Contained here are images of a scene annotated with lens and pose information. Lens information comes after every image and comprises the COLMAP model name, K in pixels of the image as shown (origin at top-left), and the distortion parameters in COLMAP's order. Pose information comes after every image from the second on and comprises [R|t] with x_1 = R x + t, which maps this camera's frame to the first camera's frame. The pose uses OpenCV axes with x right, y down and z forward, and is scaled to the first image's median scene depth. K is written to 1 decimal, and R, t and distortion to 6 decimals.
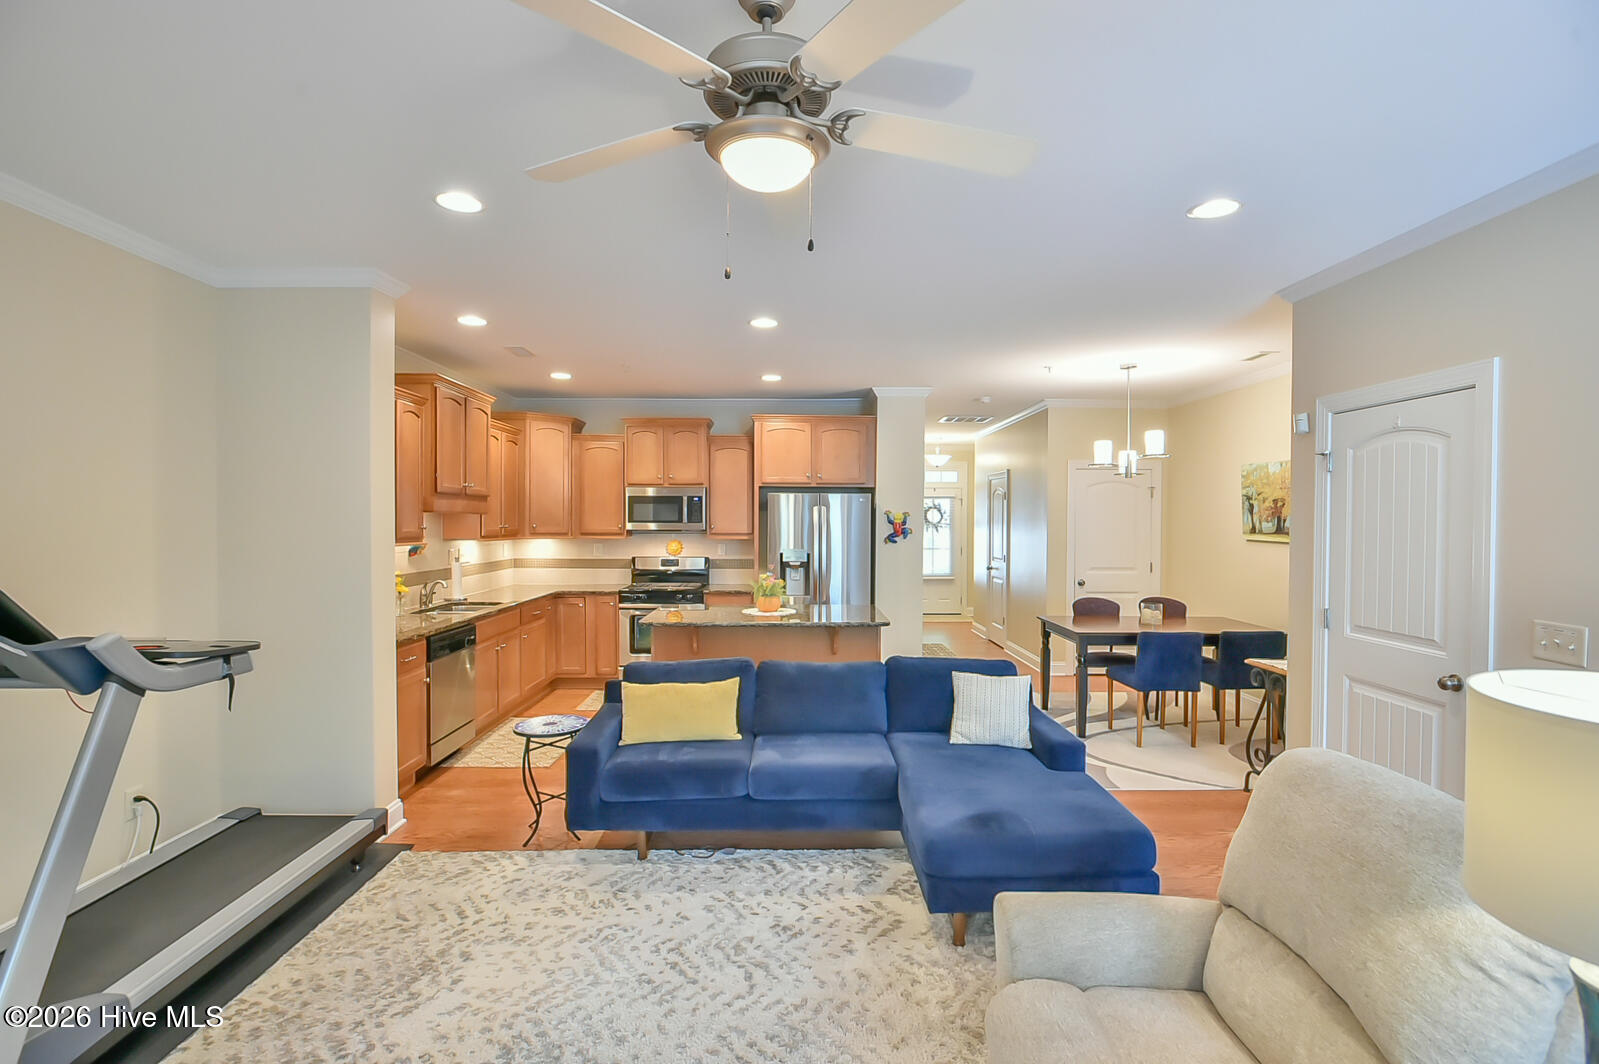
lens RADIAL K [[754.3, 0, 798.3], [0, 754.3, 530.8], [0, 0, 1]] dist [-0.015171, 0.000907]
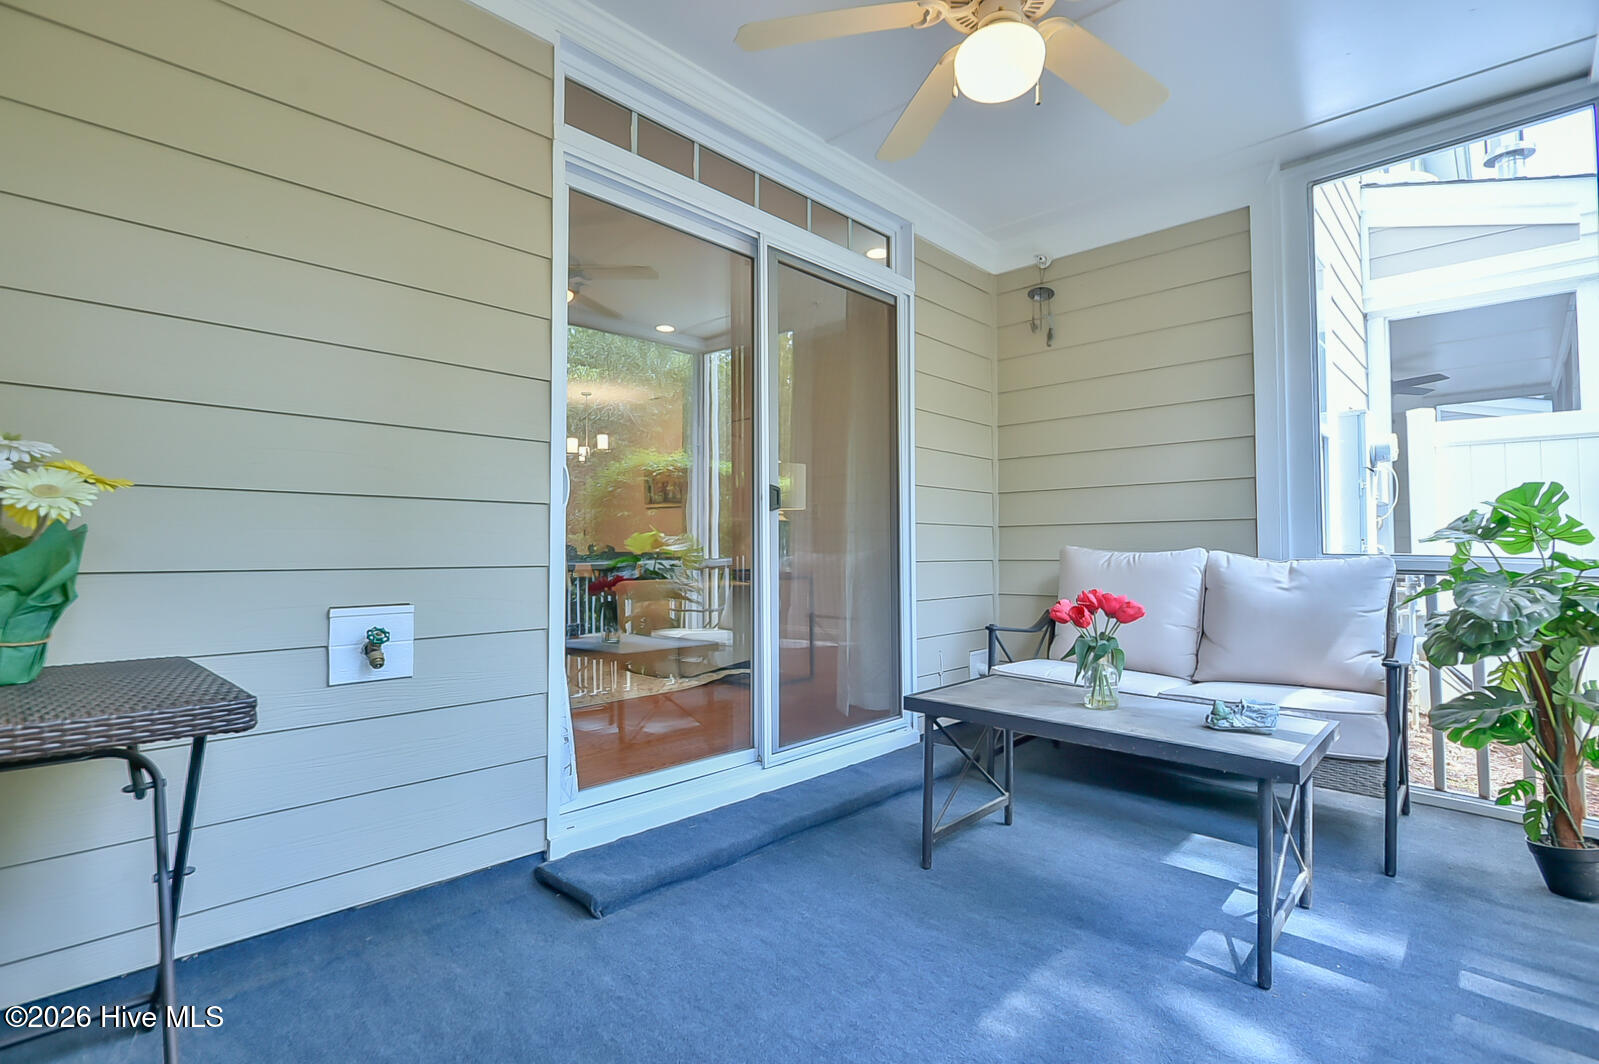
lens RADIAL K [[754.3, 0, 798.3], [0, 754.3, 530.8], [0, 0, 1]] dist [-0.015171, 0.000907]
pose [[0.699879, 0.014207, 0.714120, -0.332426], [0.014282, 0.999324, -0.033878, 0.115379], [-0.714119, 0.033909, 0.699203, -0.367407]]
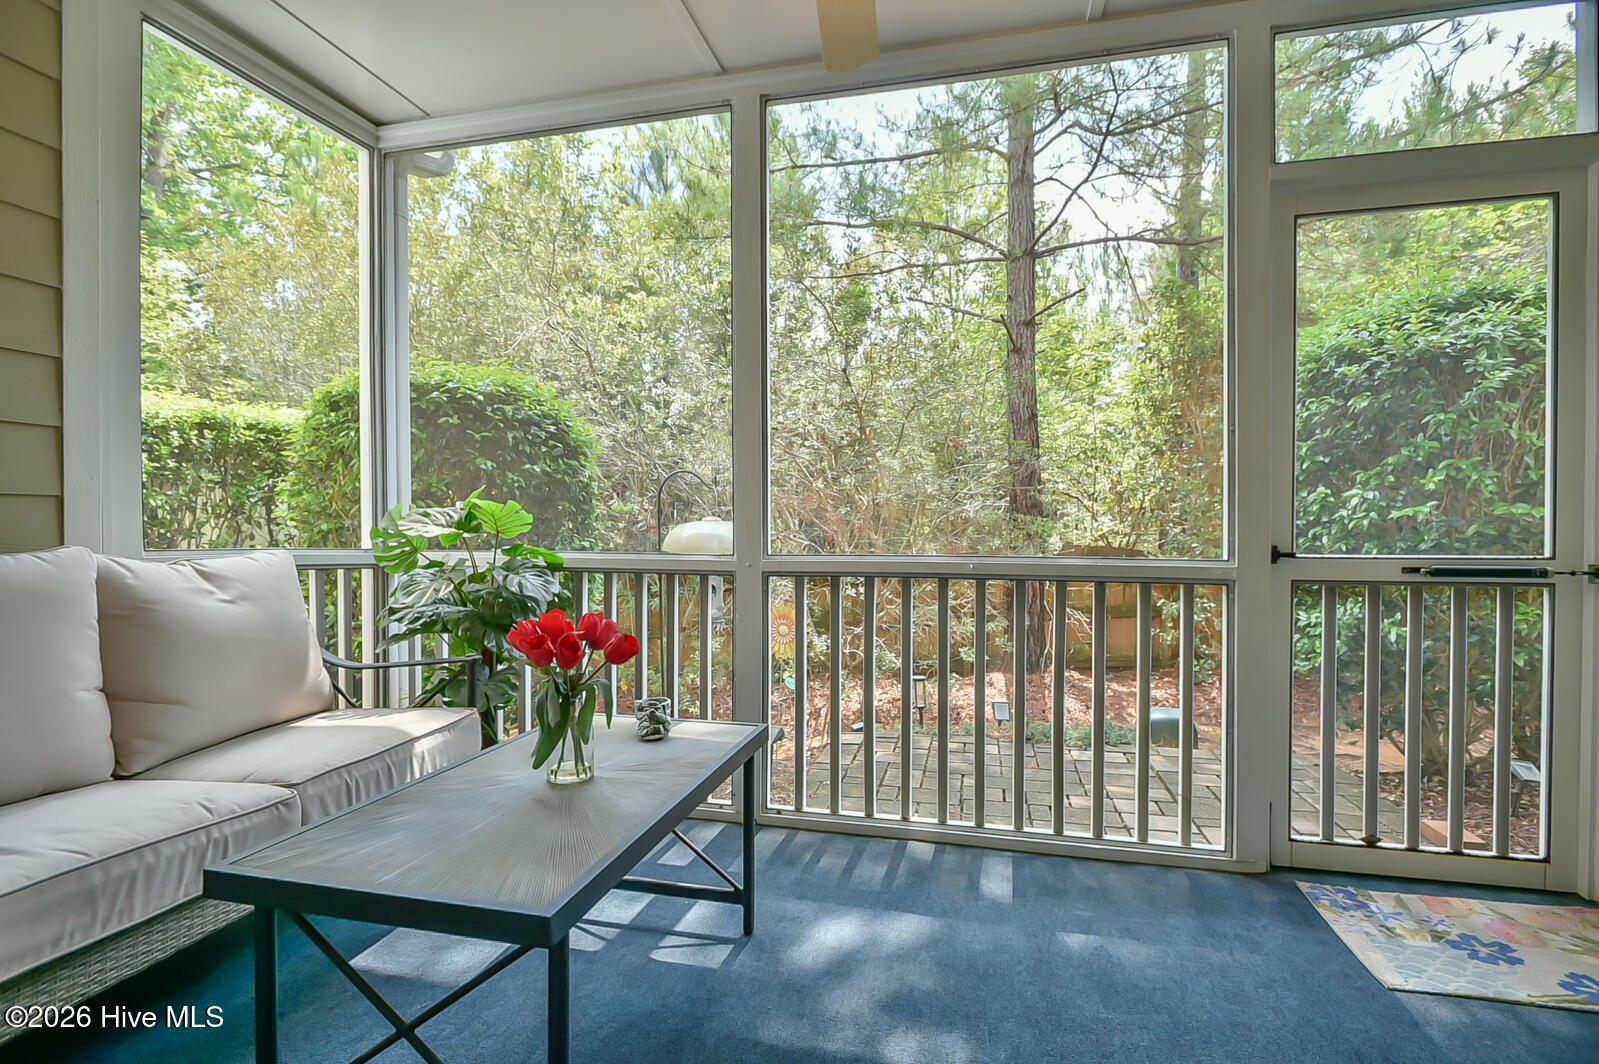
lens RADIAL K [[754.3, 0, 798.3], [0, 754.3, 530.8], [0, 0, 1]] dist [-0.015171, 0.000907]
pose [[-0.968964, -0.004347, 0.247162, -0.138924], [0.002042, 0.999670, 0.025589, 0.102552], [-0.247192, 0.025300, -0.968636, -0.041105]]
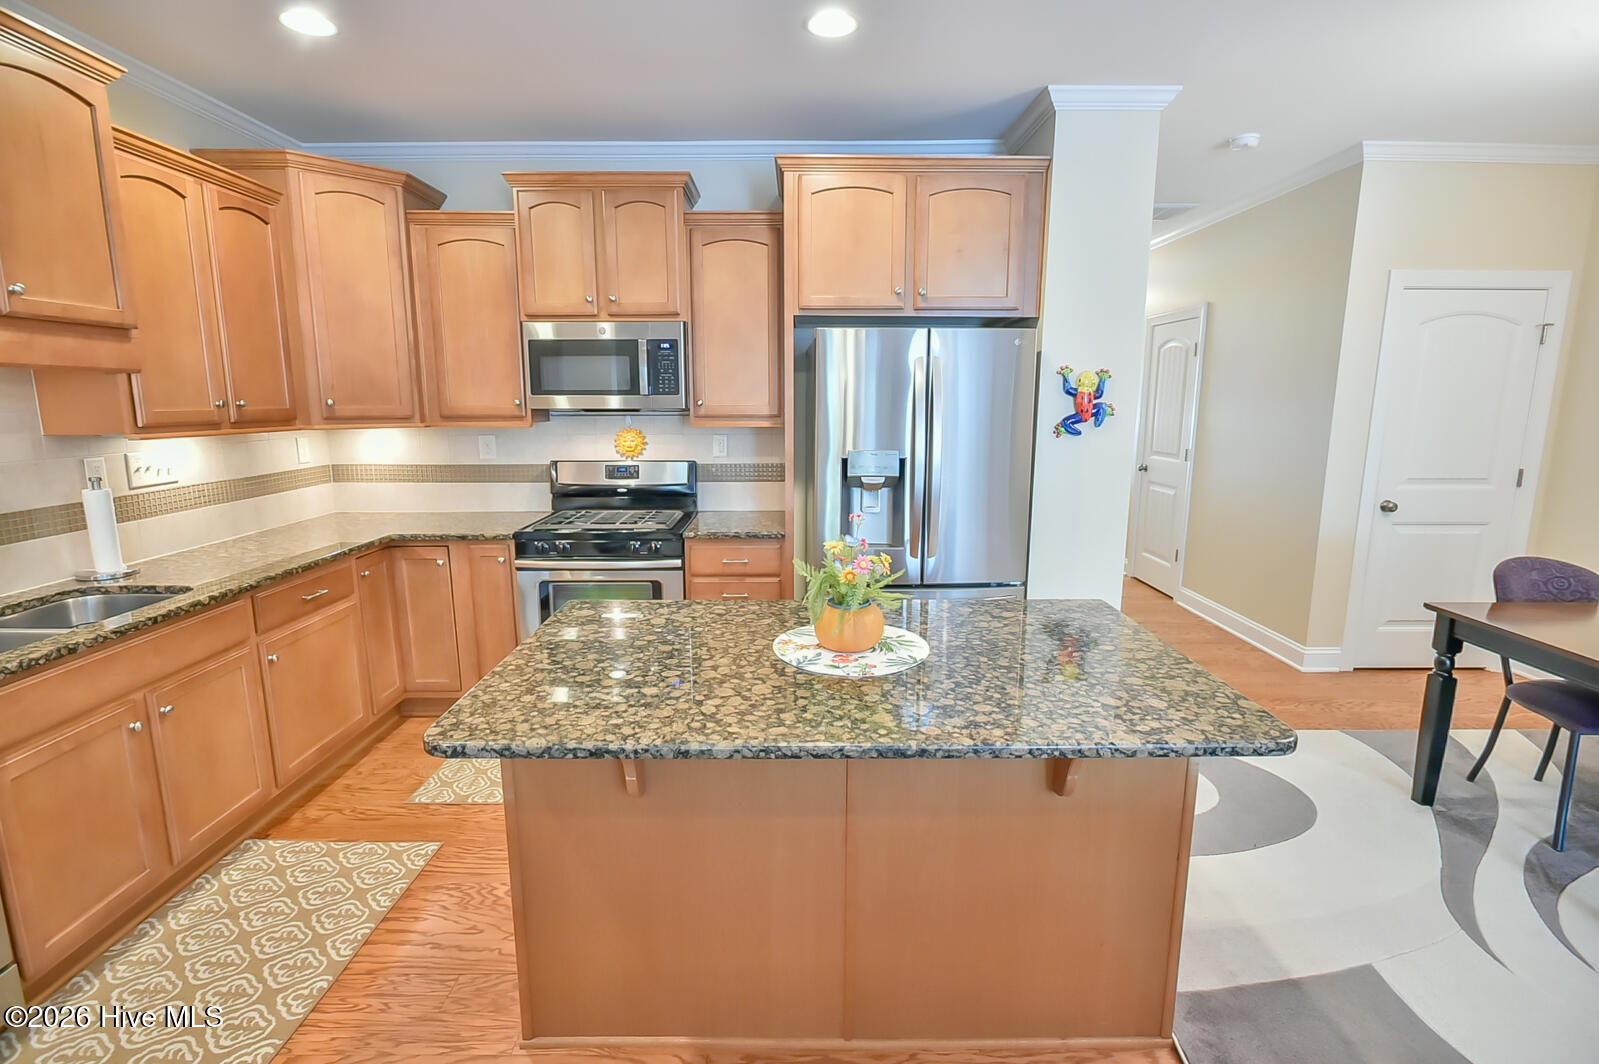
lens RADIAL K [[754.3, 0, 798.3], [0, 754.3, 530.8], [0, 0, 1]] dist [-0.015171, 0.000907]
pose [[0.999978, -0.002598, -0.006086, -0.047544], [0.003537, 0.987149, 0.159764, -0.000841], [0.005593, -0.159782, 0.987136, 0.513643]]
